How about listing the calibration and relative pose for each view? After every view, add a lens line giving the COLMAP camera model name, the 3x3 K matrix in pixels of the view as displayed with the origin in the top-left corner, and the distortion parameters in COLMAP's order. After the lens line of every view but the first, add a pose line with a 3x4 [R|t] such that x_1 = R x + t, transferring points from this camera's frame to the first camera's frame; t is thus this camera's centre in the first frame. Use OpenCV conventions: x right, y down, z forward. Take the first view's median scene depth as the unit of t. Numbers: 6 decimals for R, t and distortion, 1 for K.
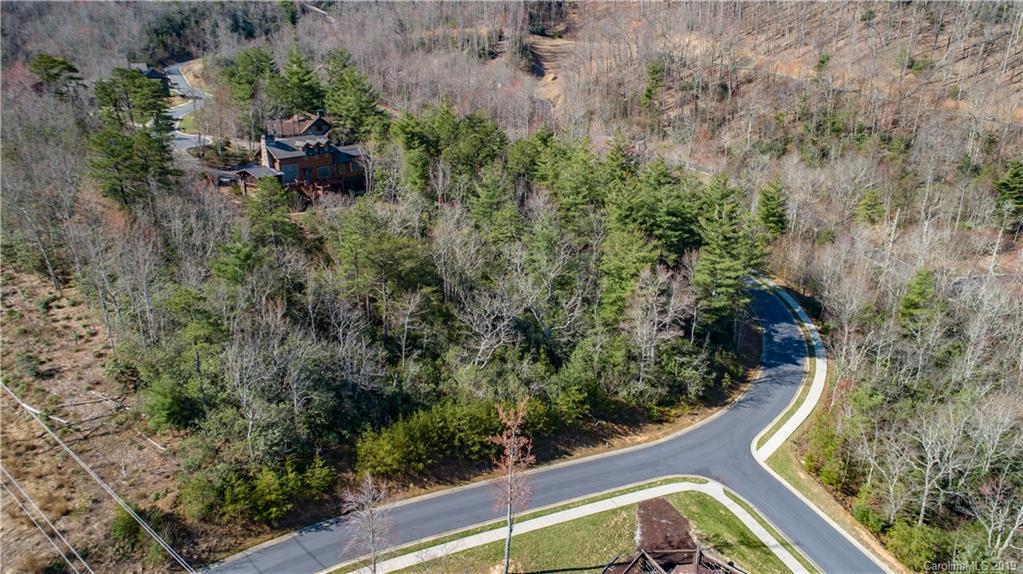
lens RADIAL K [[692.6, 0, 513.8], [0, 692.6, 286.8], [0, 0, 1]] dist [-0.013598, 0.009038]
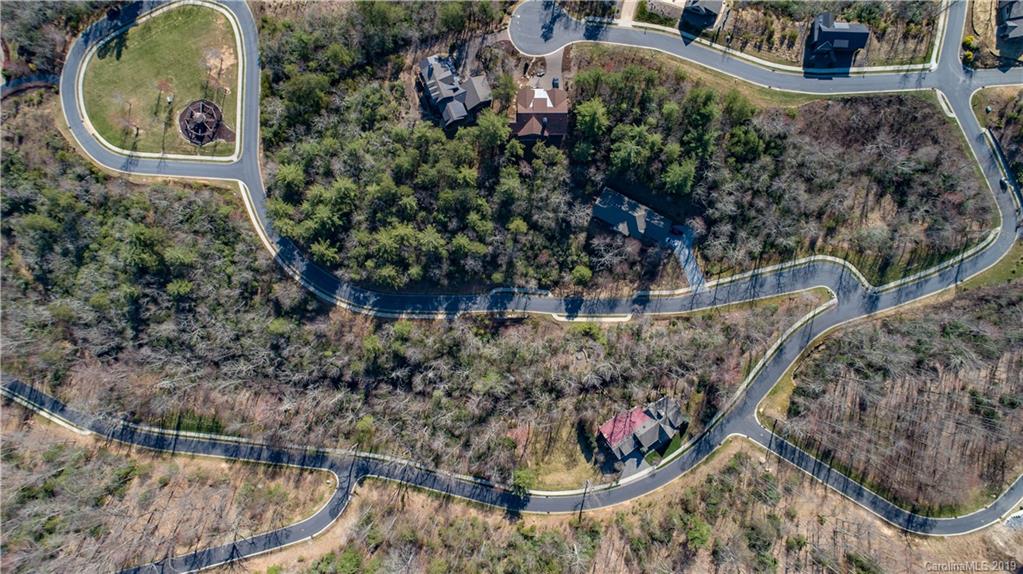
lens RADIAL K [[692.6, 0, 519.3], [0, 692.6, 284.6], [0, 0, 1]] dist [-0.013598, 0.009038]
pose [[-0.492971, 0.869711, -0.024134, 0.177799], [-0.273877, -0.128791, 0.953102, -3.161023], [0.825815, 0.476462, 0.301684, 1.224624]]
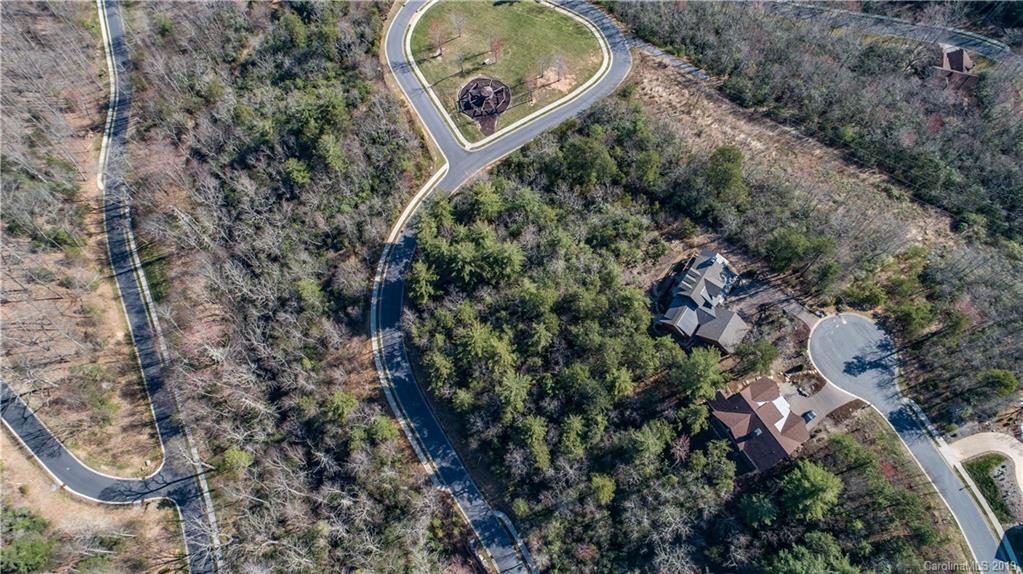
lens RADIAL K [[692.6, 0, 517.2], [0, 692.6, 288.5], [0, 0, 1]] dist [-0.013598, 0.009038]
pose [[-0.998305, 0.051524, -0.027058, 0.155998], [-0.023558, 0.067360, 0.997451, -2.303217], [0.053215, 0.996397, -0.066032, 1.540369]]
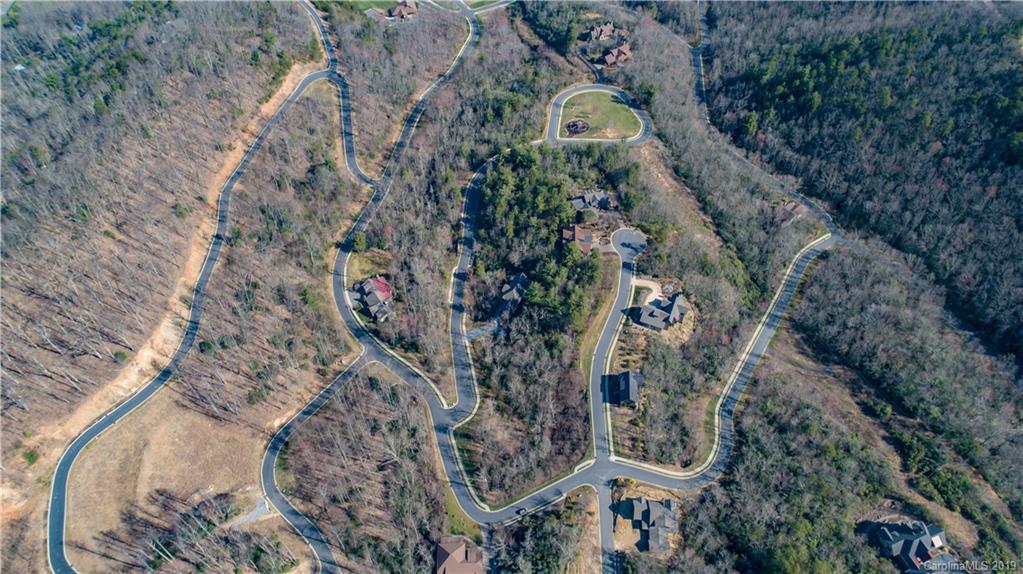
lens RADIAL K [[692.6, 0, 517.5], [0, 692.6, 292.6], [0, 0, 1]] dist [-0.013598, 0.009038]
pose [[-0.846721, -0.433052, 0.309079, -1.823584], [0.155948, 0.353407, 0.922379, -4.700664], [-0.508669, 0.829198, -0.231703, 3.419799]]
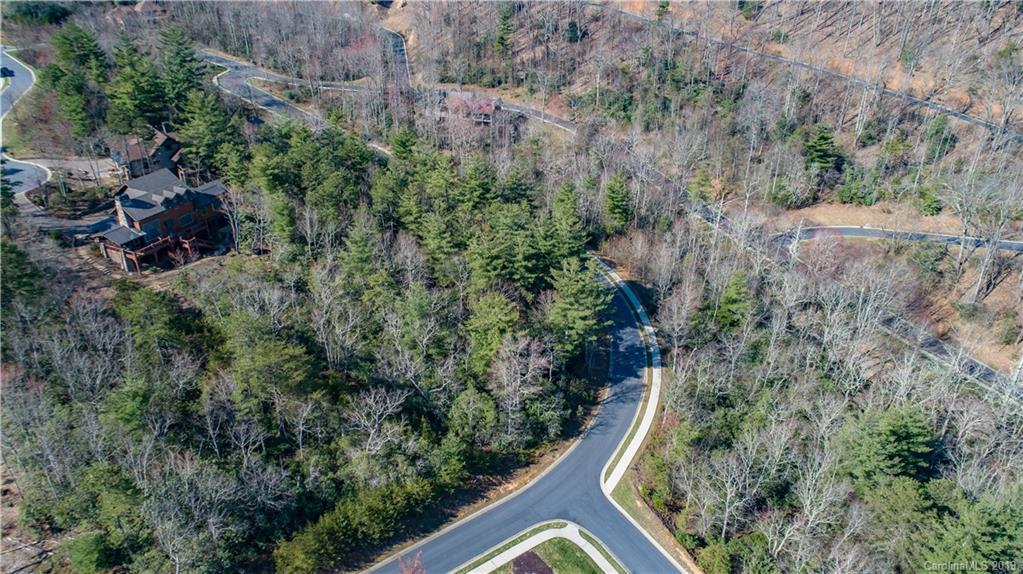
lens RADIAL K [[692.6, 0, 514.7], [0, 692.6, 287.9], [0, 0, 1]] dist [-0.013598, 0.009038]
pose [[0.979417, -0.092432, 0.179437, 0.003206], [0.060557, 0.982593, 0.175622, -0.306984], [-0.192547, -0.161141, 0.967966, -0.104214]]
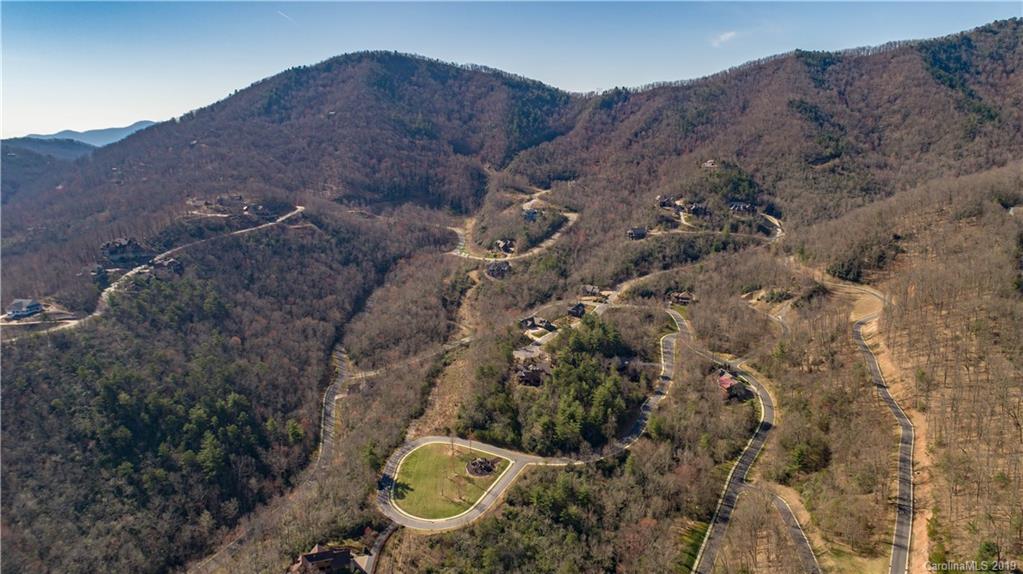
lens RADIAL K [[692.6, 0, 510.9], [0, 692.6, 289.1], [0, 0, 1]] dist [-0.013598, 0.009038]
pose [[0.597022, 0.184758, -0.780660, 3.674662], [-0.249460, 0.967630, 0.038230, -1.064972], [0.762453, 0.171919, 0.623786, -2.300507]]
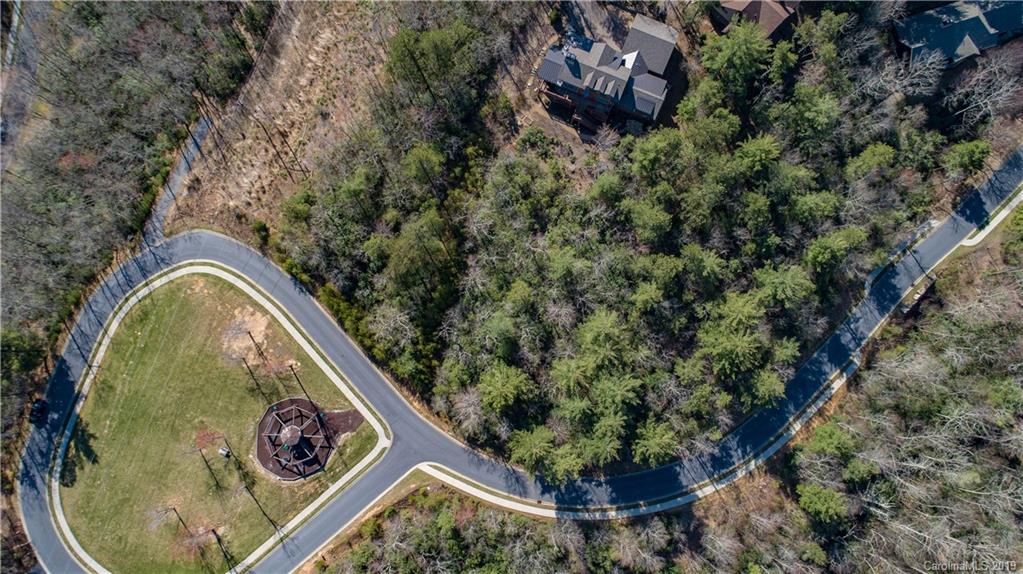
lens RADIAL K [[692.6, 0, 512.1], [0, 692.6, 283.6], [0, 0, 1]] dist [-0.013598, 0.009038]
pose [[0.264813, 0.957809, -0.111697, 0.136240], [-0.327362, 0.198248, 0.923868, -1.558537], [0.907033, -0.208087, 0.366048, 0.566725]]
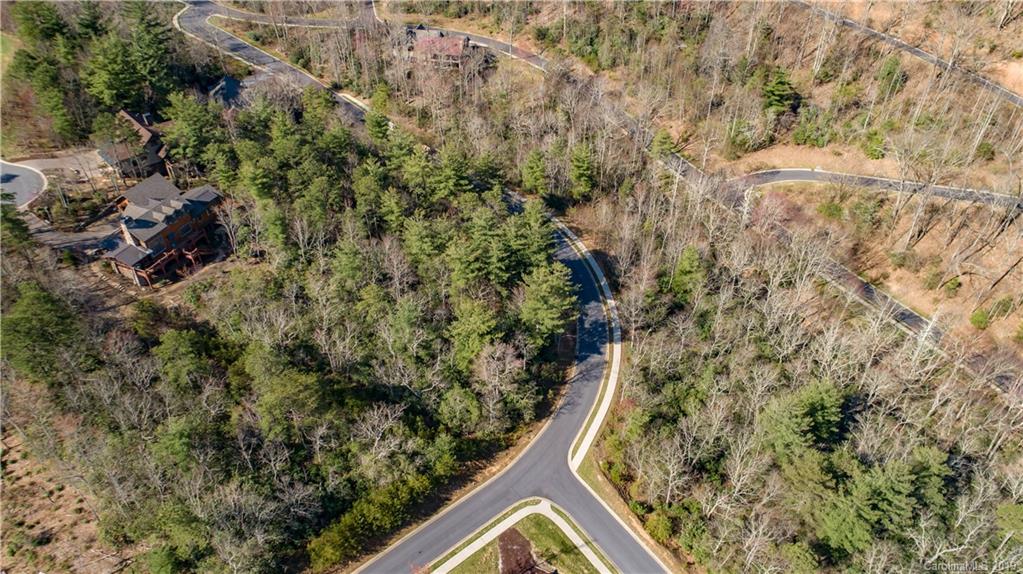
lens RADIAL K [[692.6, 0, 515.6], [0, 692.6, 288.4], [0, 0, 1]] dist [-0.013598, 0.009038]
pose [[0.968273, -0.159876, 0.192059, 0.005393], [0.083631, 0.931561, 0.353835, -0.597380], [-0.235485, -0.326547, 0.915376, -0.203627]]
